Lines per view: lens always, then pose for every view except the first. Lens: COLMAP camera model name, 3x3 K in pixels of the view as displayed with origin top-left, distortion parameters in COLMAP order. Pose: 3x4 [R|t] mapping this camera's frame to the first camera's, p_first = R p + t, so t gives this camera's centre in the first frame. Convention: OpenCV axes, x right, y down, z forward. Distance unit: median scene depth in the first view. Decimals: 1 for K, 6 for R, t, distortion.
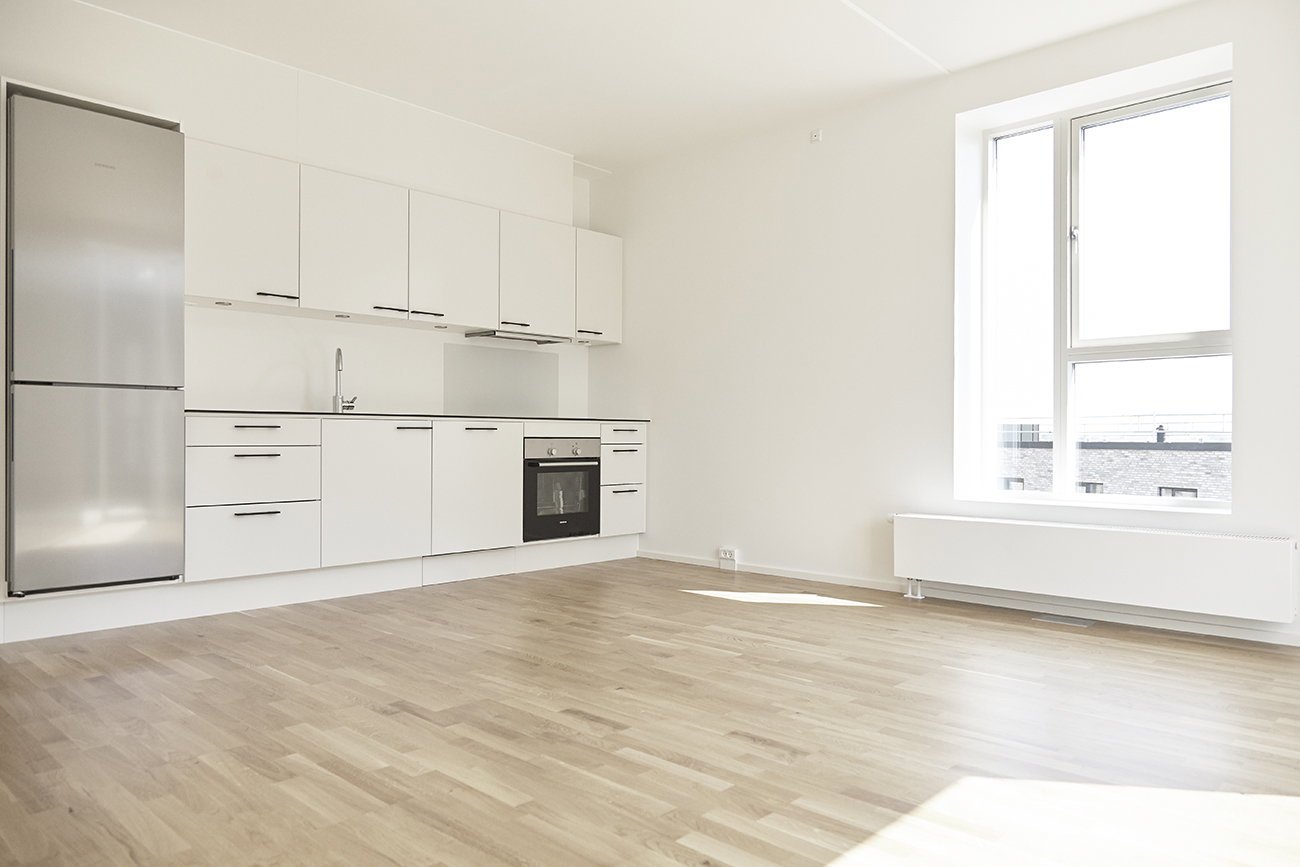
lens RADIAL K [[882.6, 0, 650.0], [0, 882.6, 433.5], [0, 0, 1]] dist [0.001242, 0.000810]
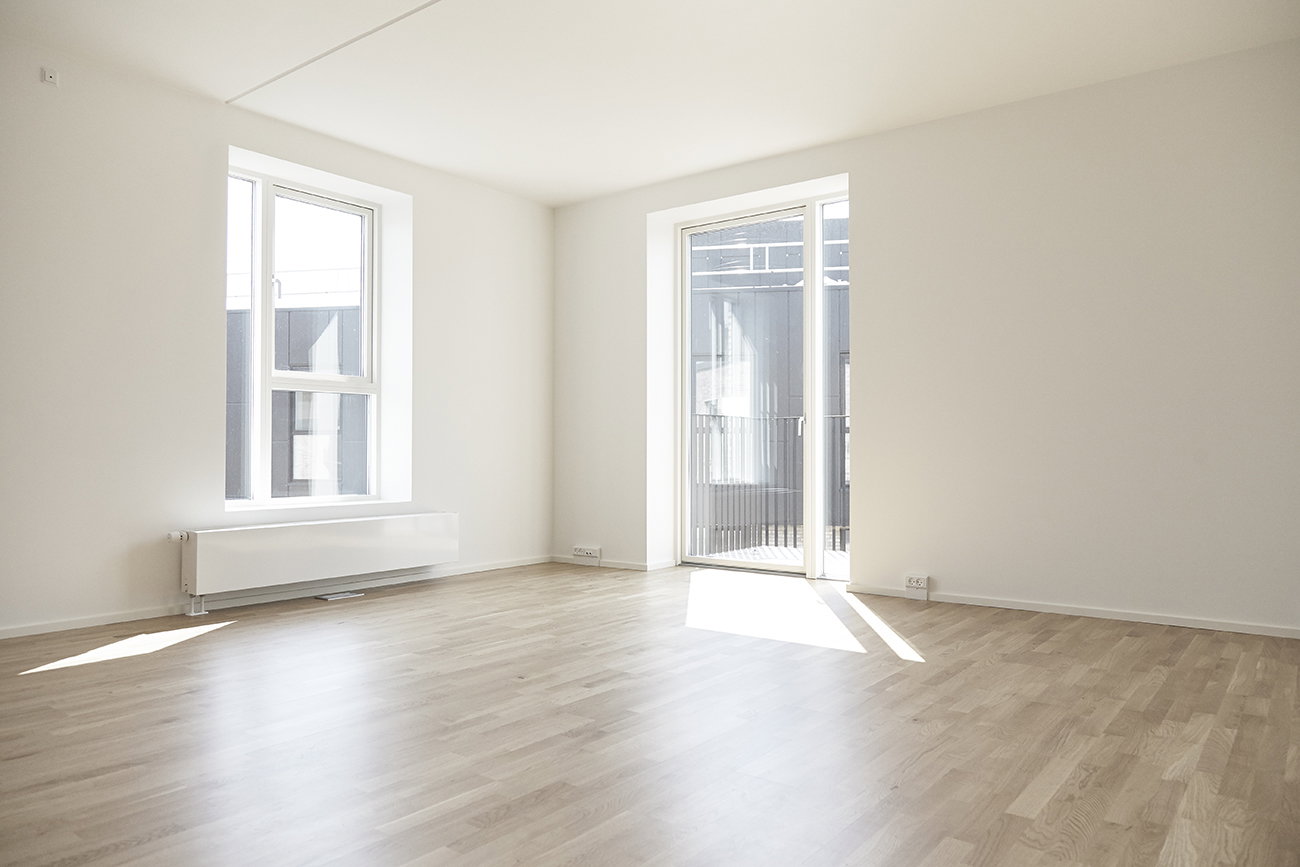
lens RADIAL K [[882.6, 0, 650.0], [0, 882.6, 433.5], [0, 0, 1]] dist [0.001242, 0.000810]
pose [[-0.107828, 0.016414, 0.994034, -1.055037], [-0.004959, 0.999842, -0.017047, -0.003331], [-0.994157, -0.006767, -0.107729, 0.861233]]
